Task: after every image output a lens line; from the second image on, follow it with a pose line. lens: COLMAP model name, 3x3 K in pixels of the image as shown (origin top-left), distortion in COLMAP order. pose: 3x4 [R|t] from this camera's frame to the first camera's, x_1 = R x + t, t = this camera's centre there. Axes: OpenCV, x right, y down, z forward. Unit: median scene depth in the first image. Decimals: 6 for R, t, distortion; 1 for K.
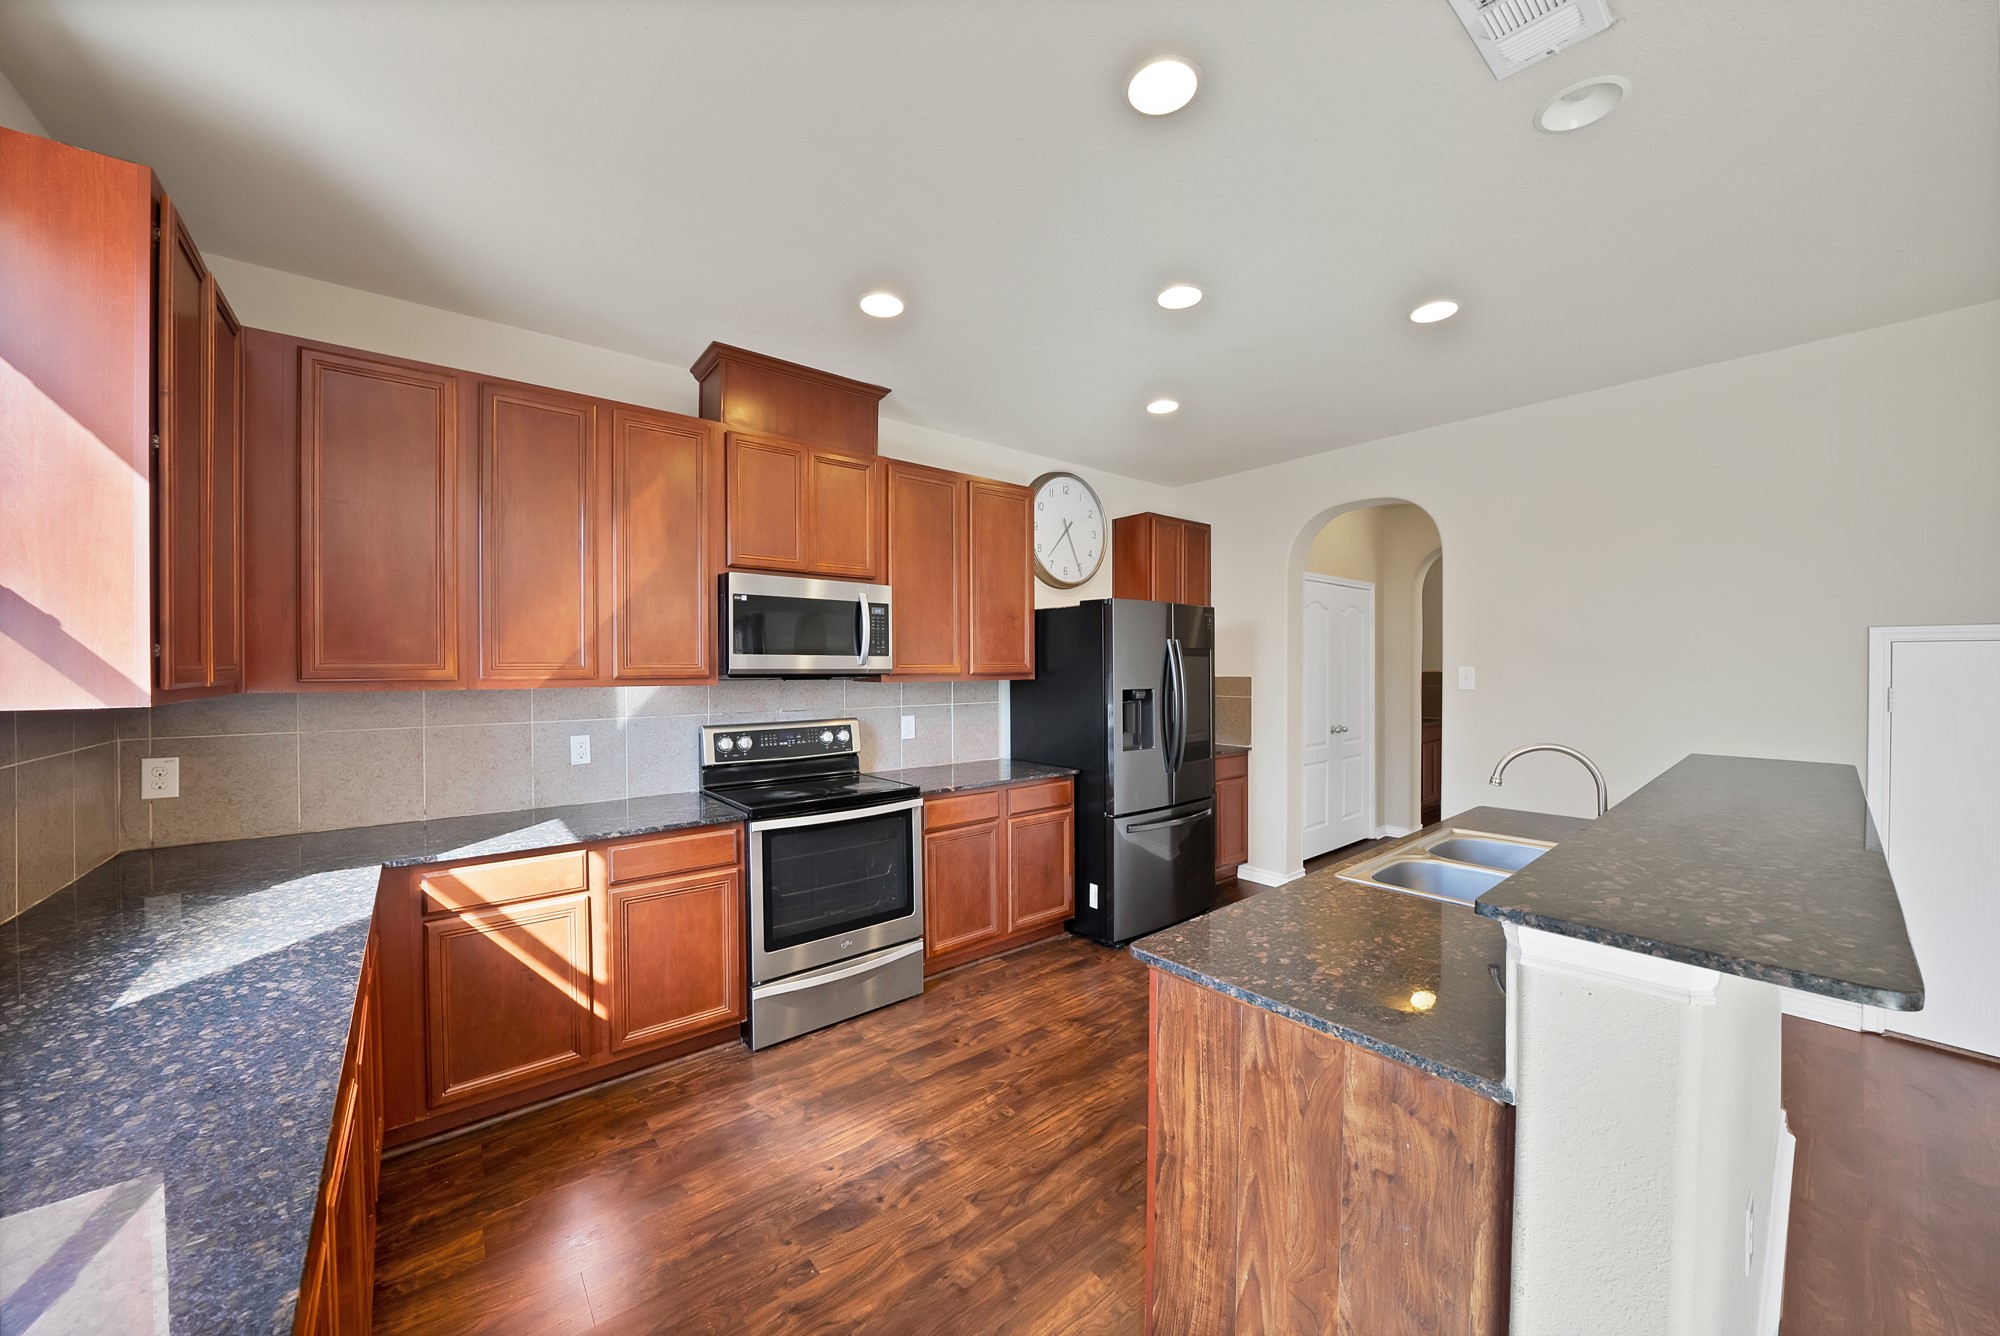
lens RADIAL K [[728.8, 0, 1000.0], [0, 728.8, 668.0], [0, 0, 1]] dist [-0.018135, -0.000032]
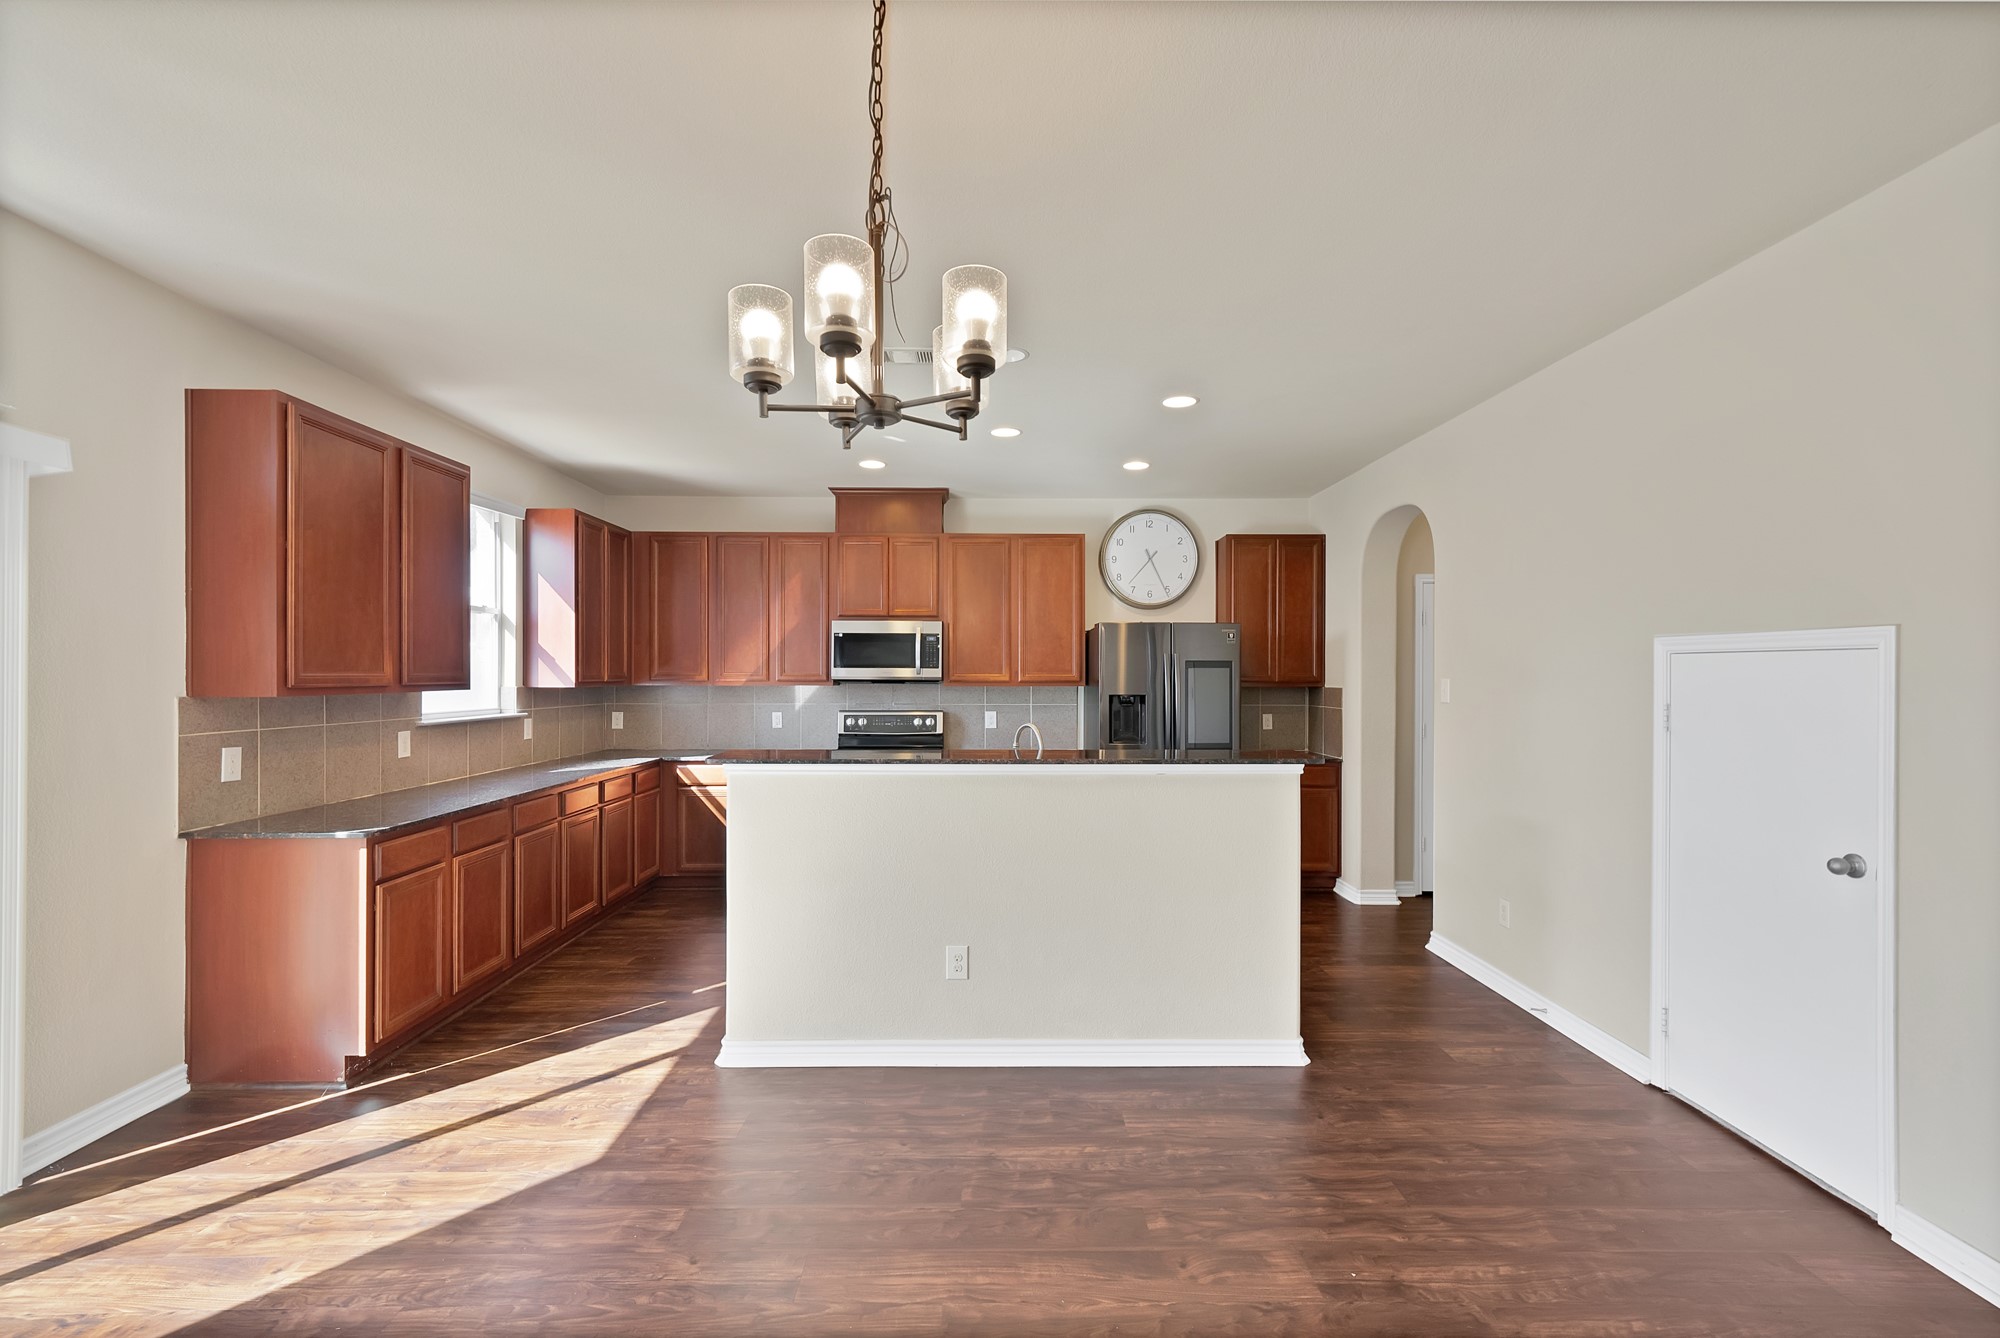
lens RADIAL K [[885.2, 0, 1000.0], [0, 885.2, 669.0], [0, 0, 1]] dist [0.001171, 0.000190]
pose [[0.787938, 0.000566, -0.615755, 1.137024], [-0.006264, 0.999955, -0.007096, -0.003232], [0.615723, 0.009448, 0.787906, -0.380991]]
